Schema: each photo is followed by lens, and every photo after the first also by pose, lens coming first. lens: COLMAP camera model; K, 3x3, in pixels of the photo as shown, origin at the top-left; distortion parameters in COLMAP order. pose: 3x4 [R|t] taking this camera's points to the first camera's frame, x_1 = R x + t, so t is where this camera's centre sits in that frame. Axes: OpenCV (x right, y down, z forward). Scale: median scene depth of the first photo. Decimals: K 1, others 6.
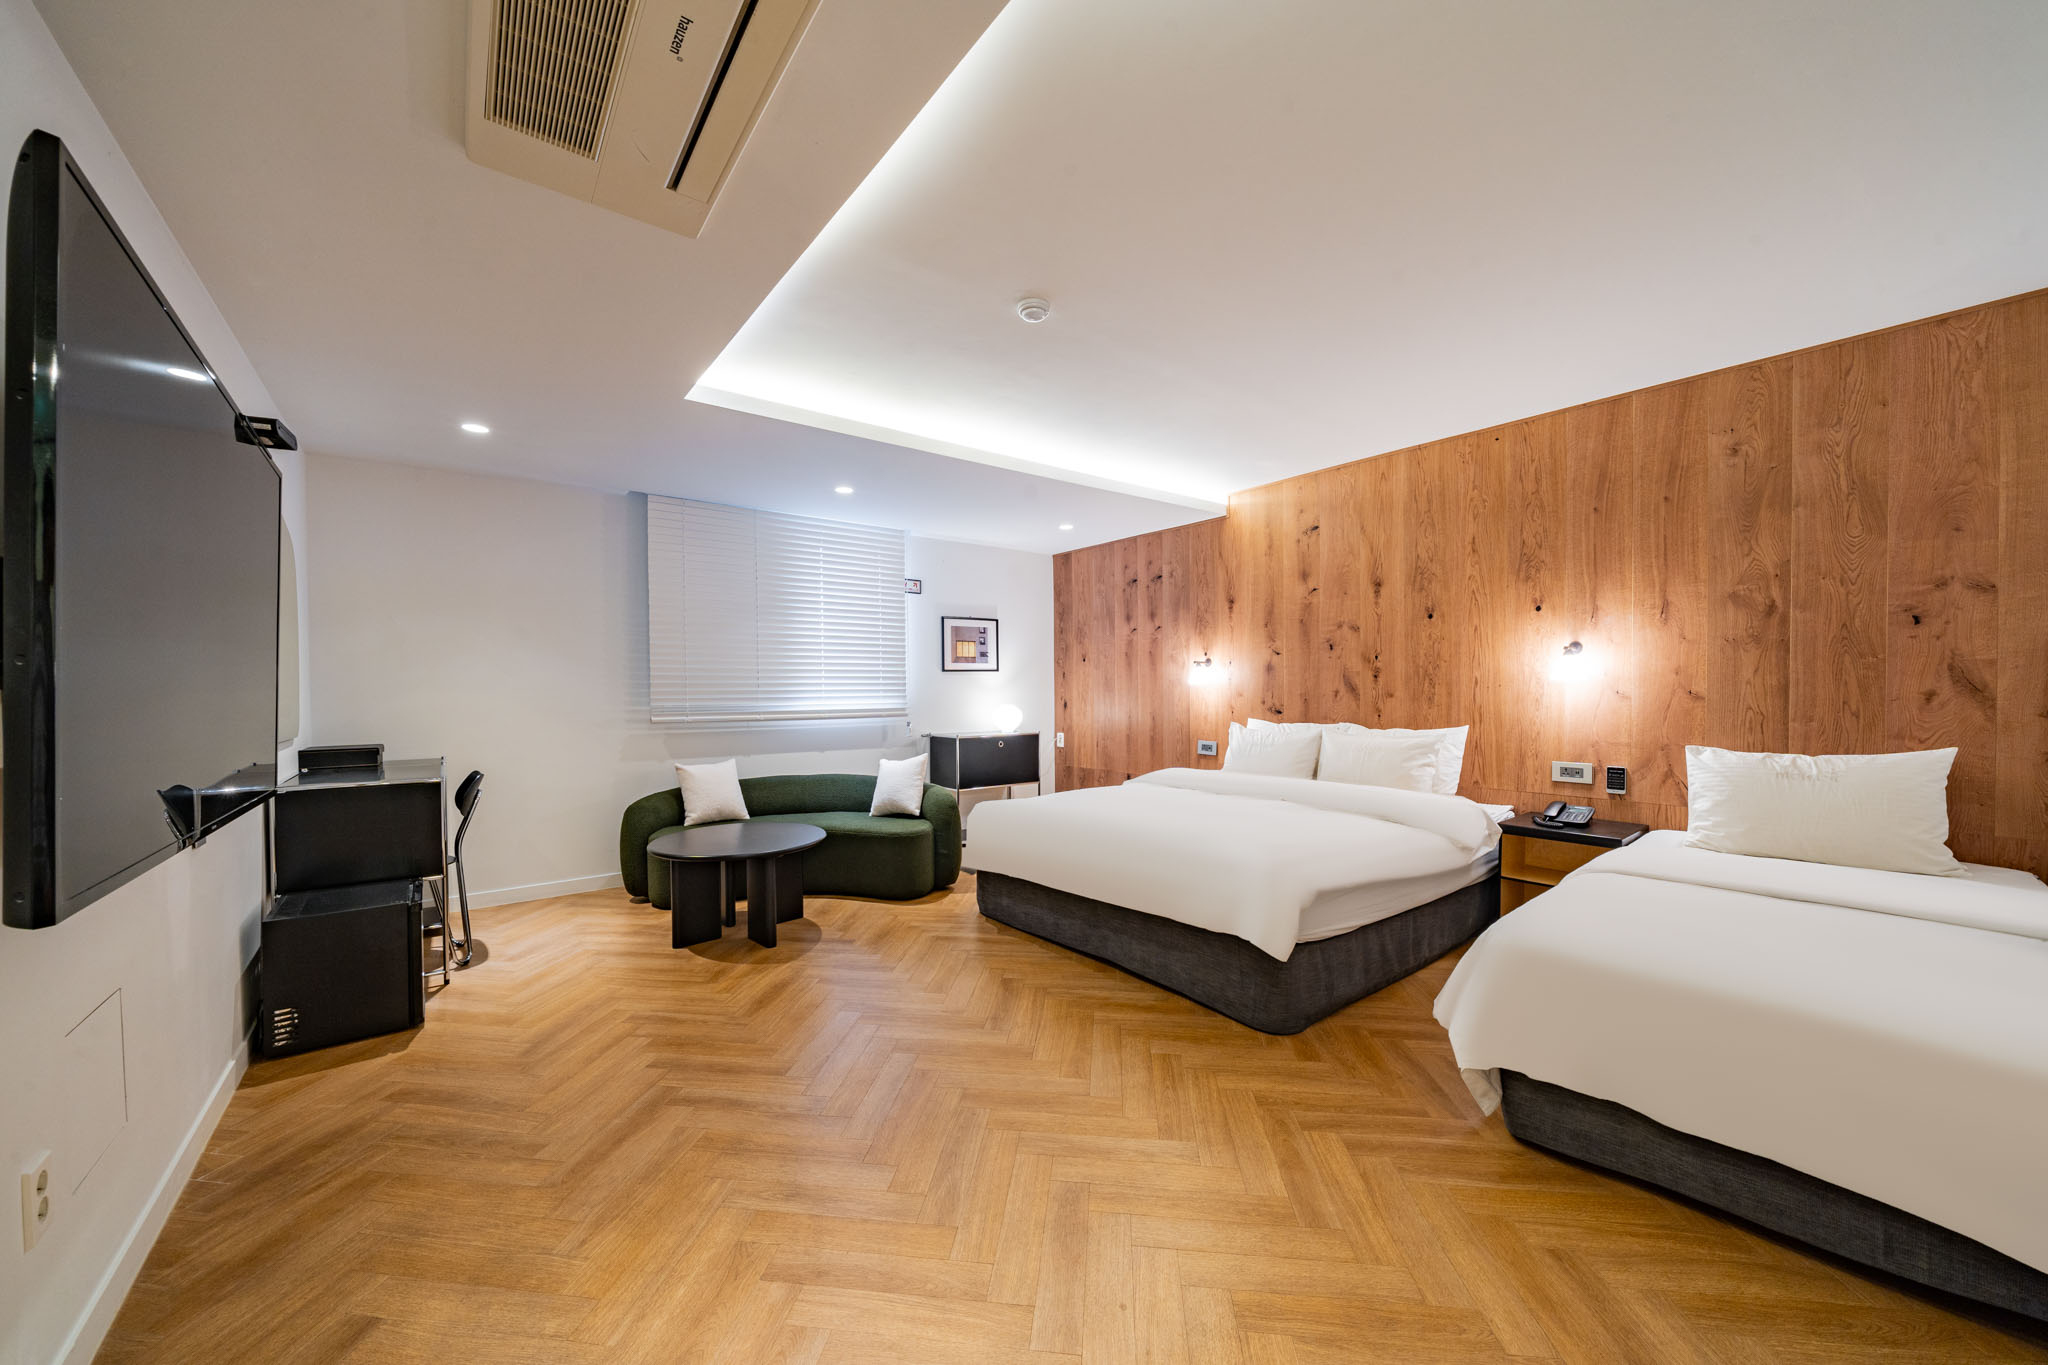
lens RADIAL K [[762.2, 0, 1034.0], [0, 762.2, 695.0], [0, 0, 1]] dist [-0.002184, -0.000279]
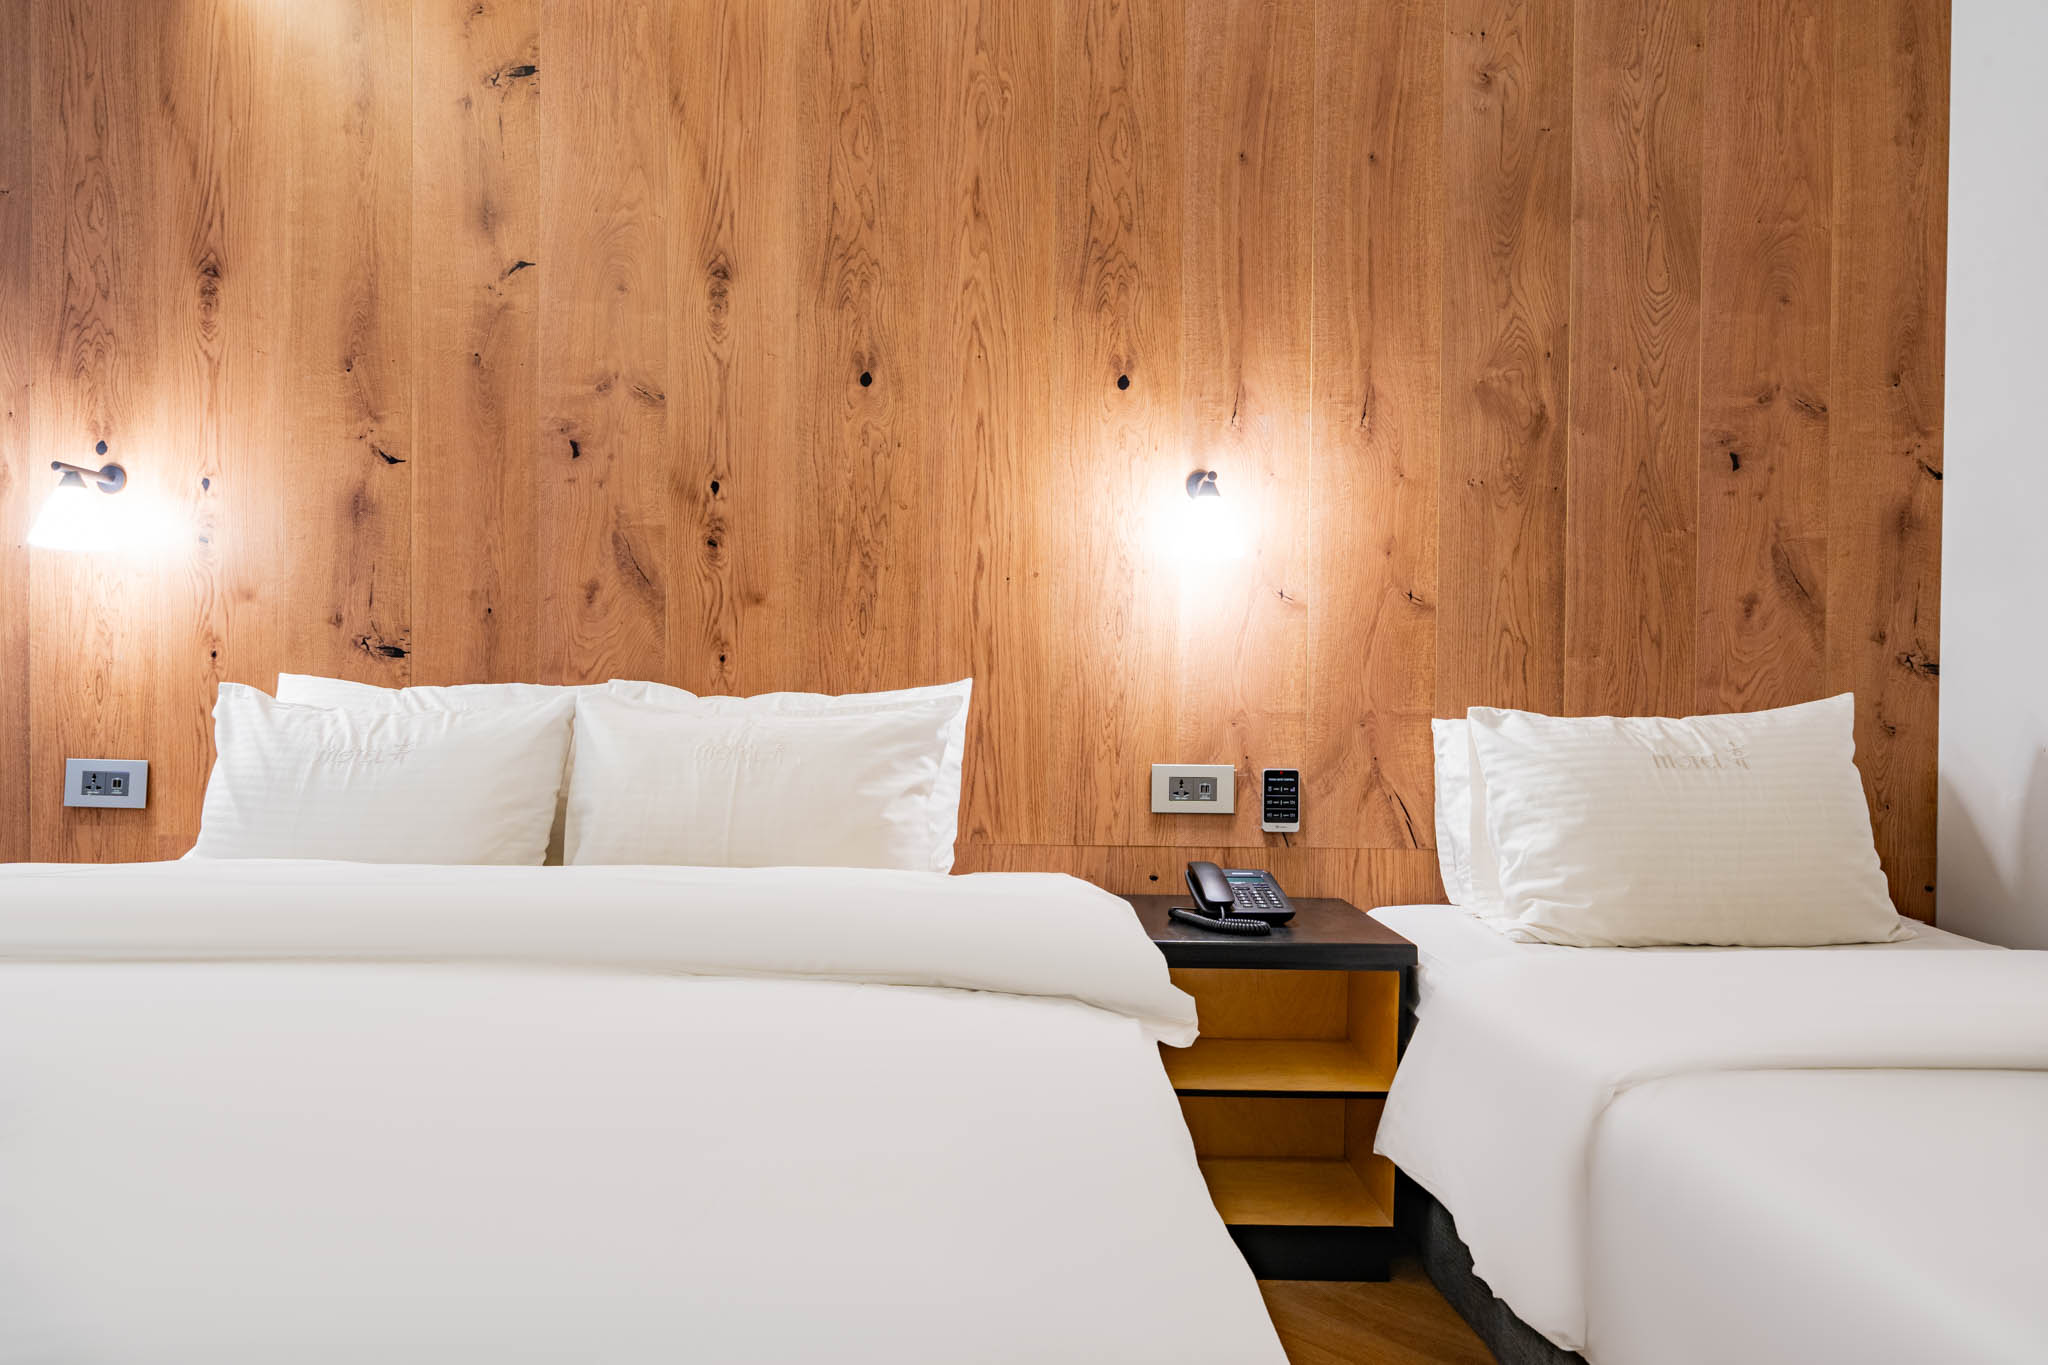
lens RADIAL K [[1258.0, 0, 1030.1], [0, 1258.0, 702.1], [0, 0, 1]] dist [-0.003747, 0.002394]
pose [[0.644435, 0.002955, 0.764653, 0.129948], [-0.001875, 0.999996, -0.002284, 0.055796], [-0.764657, 0.000038, 0.644438, 0.620853]]
